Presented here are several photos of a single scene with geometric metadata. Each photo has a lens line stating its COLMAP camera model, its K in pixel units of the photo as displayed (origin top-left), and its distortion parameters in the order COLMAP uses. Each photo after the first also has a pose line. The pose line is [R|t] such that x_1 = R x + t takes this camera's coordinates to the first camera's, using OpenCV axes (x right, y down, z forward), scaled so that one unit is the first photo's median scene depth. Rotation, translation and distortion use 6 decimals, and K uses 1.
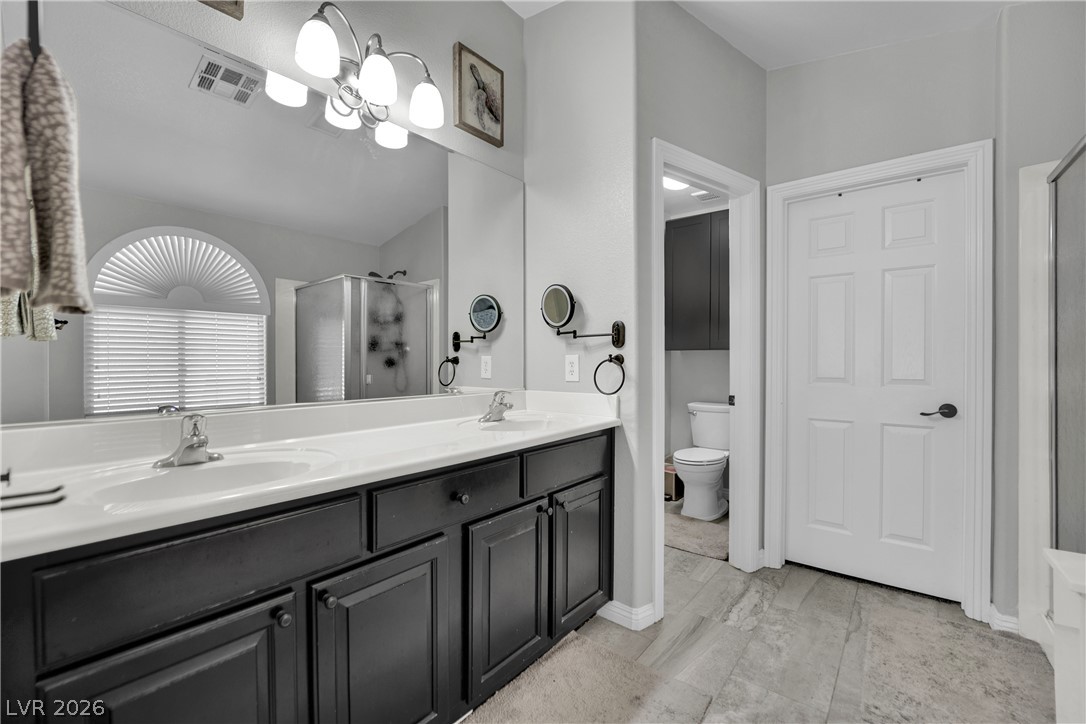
lens RADIAL K [[445.1, 0, 541.6], [0, 445.1, 361.8], [0, 0, 1]] dist [-0.021144, -0.000590]
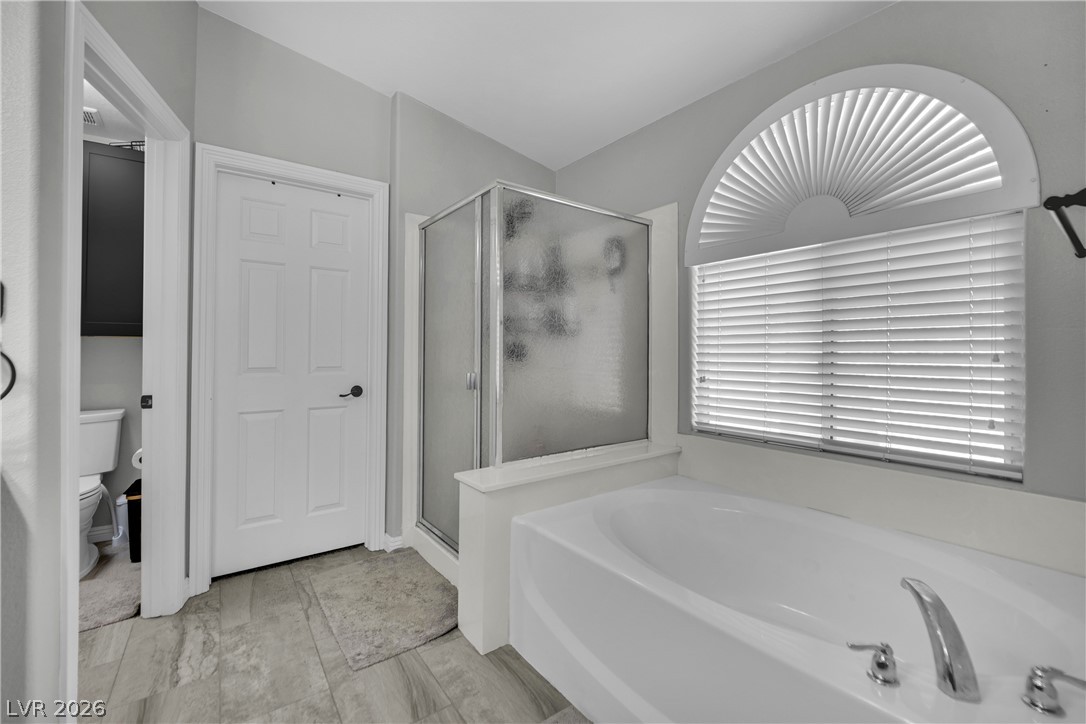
lens RADIAL K [[462.6, 0, 541.1], [0, 462.6, 357.7], [0, 0, 1]] dist [-0.001215, -0.000132]
pose [[0.256706, -0.010584, 0.966432, -0.195985], [-0.000789, 0.999937, 0.011161, 0.002339], [-0.966489, -0.003628, 0.256682, 0.162517]]
